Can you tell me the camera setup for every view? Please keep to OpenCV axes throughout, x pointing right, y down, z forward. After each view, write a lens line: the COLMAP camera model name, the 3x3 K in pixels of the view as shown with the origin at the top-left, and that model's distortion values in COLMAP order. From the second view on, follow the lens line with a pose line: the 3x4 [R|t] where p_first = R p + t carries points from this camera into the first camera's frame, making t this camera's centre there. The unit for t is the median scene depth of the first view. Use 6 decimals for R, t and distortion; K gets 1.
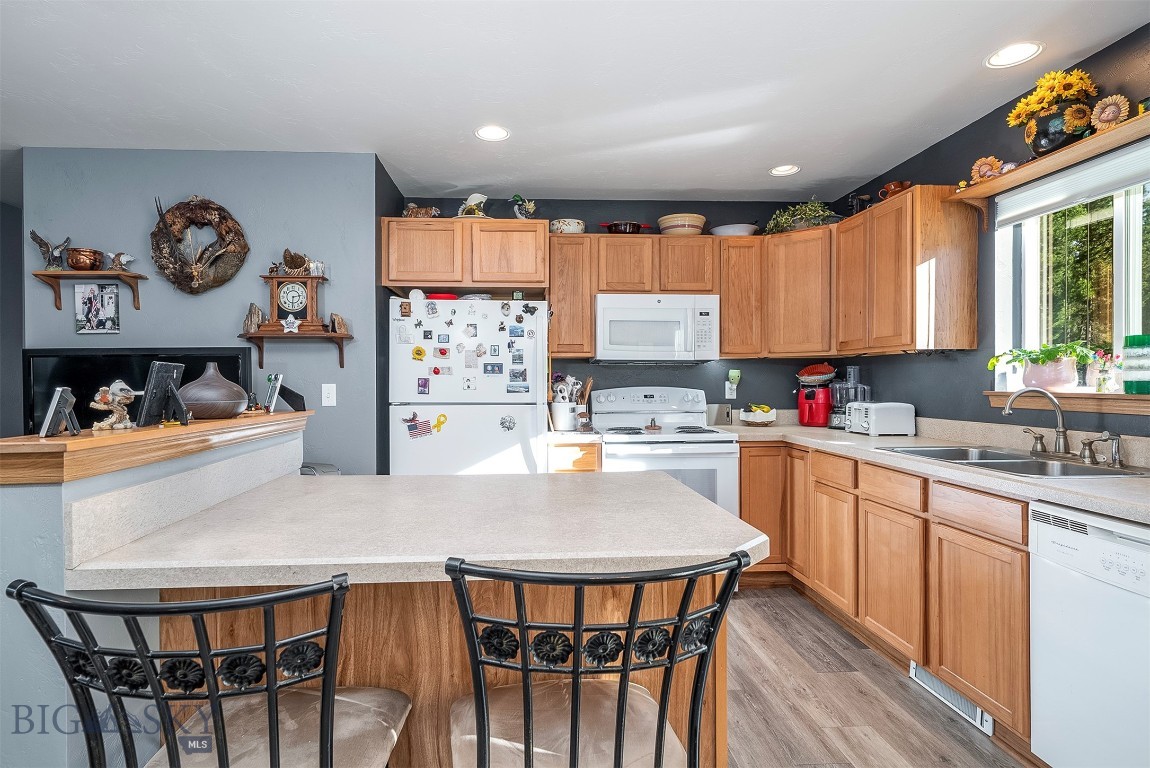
lens RADIAL K [[587.1, 0, 575.0], [0, 587.1, 384.0], [0, 0, 1]] dist [0.002790, 0.000914]
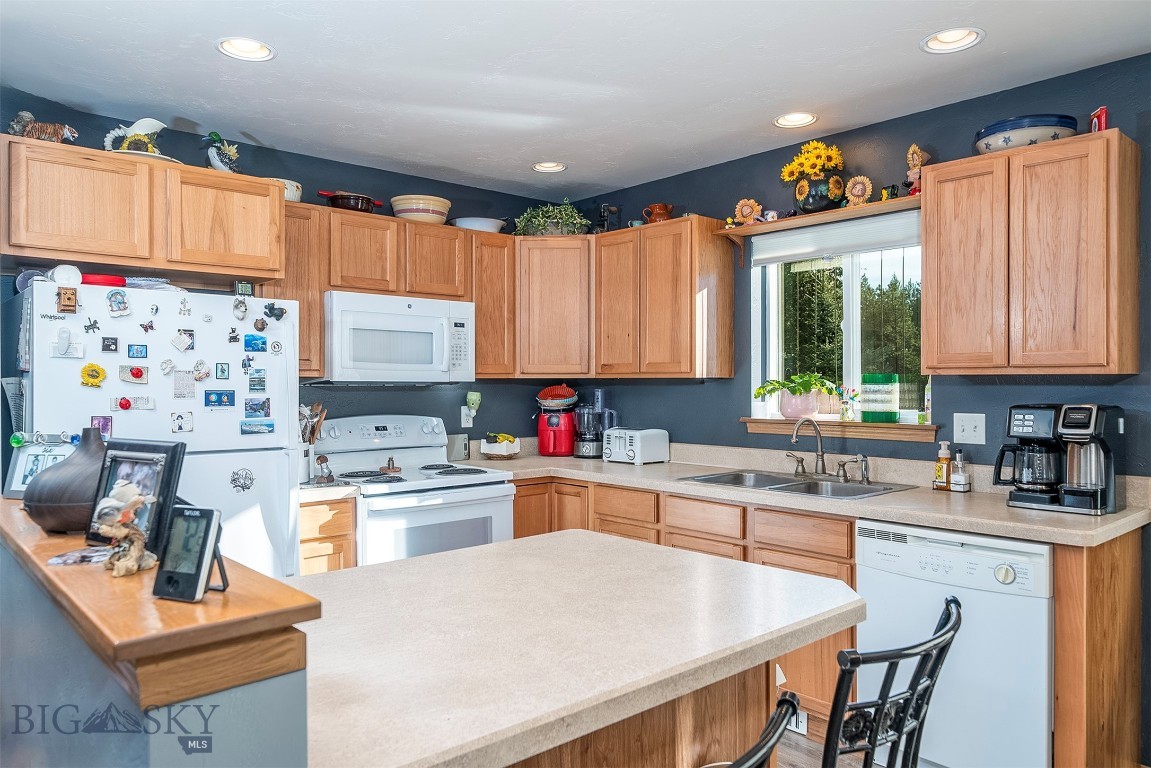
lens RADIAL K [[777.4, 0, 575.5], [0, 777.4, 384.0], [0, 0, 1]] dist [0.006090, 0.000447]
pose [[0.791373, 0.002313, 0.611330, -0.355895], [0.001769, 0.999980, -0.006074, -0.036540], [-0.611332, 0.005888, 0.791353, 0.066069]]
